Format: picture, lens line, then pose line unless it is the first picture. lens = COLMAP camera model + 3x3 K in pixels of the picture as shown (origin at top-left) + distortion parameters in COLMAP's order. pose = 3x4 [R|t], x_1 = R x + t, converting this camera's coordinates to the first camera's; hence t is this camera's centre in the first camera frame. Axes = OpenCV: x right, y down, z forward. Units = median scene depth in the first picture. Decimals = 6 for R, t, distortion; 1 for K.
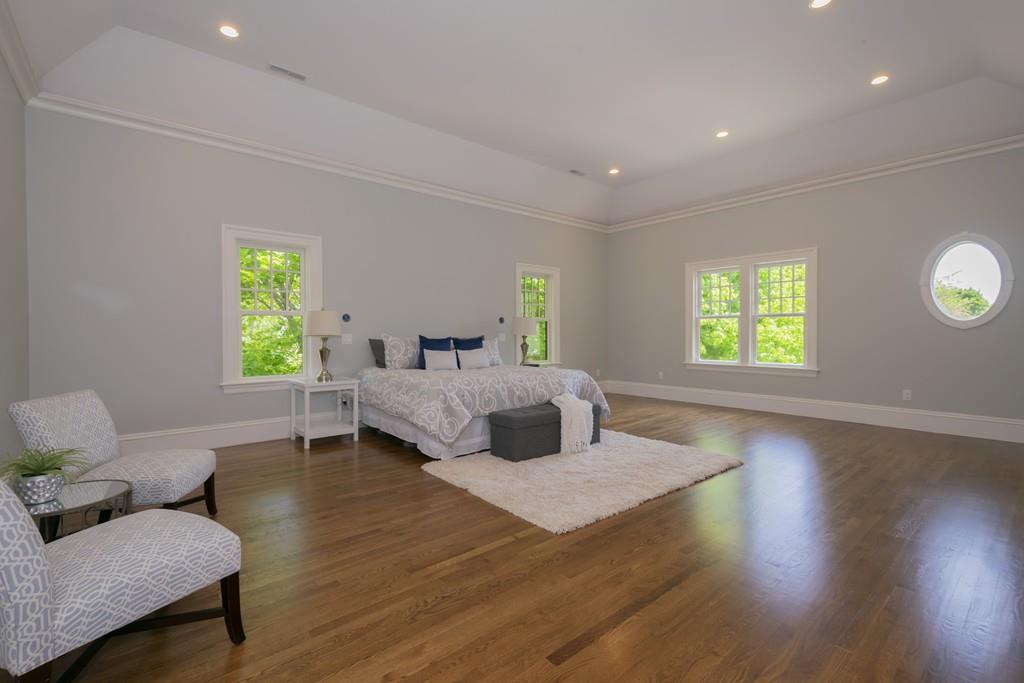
lens RADIAL K [[454.2, 0, 512.0], [0, 454.2, 341.5], [0, 0, 1]] dist [0.003041, 0.000217]
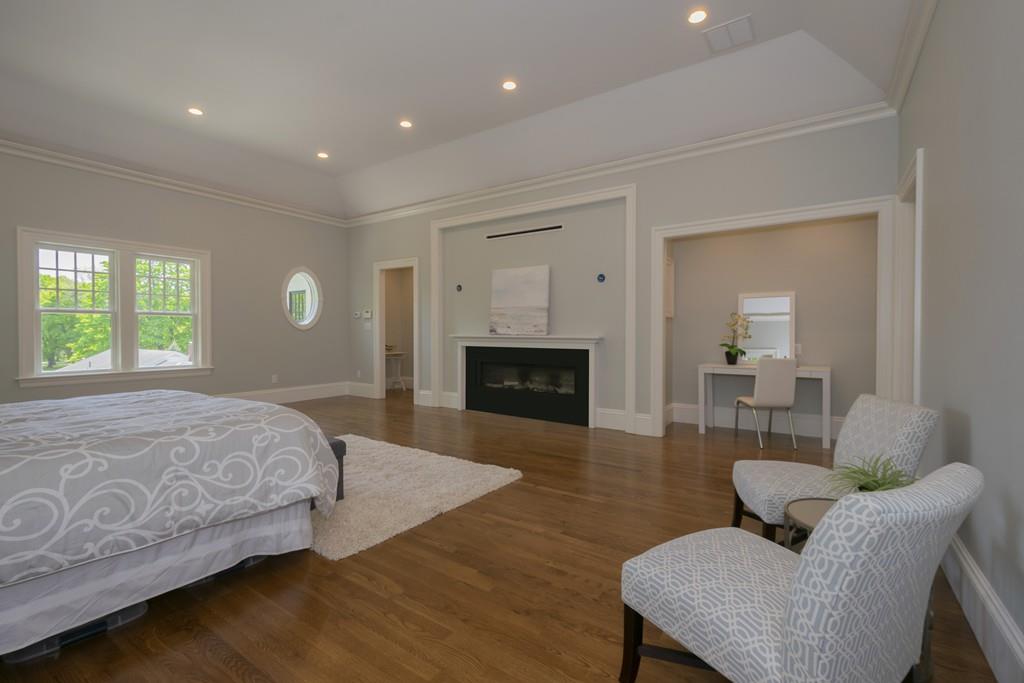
lens RADIAL K [[454.2, 0, 512.0], [0, 454.2, 341.5], [0, 0, 1]] dist [0.003041, 0.000217]
pose [[-0.262032, -0.017842, 0.964894, -0.684575], [0.015986, 0.999612, 0.022826, -0.014853], [-0.964927, 0.021406, -0.261645, 0.767831]]
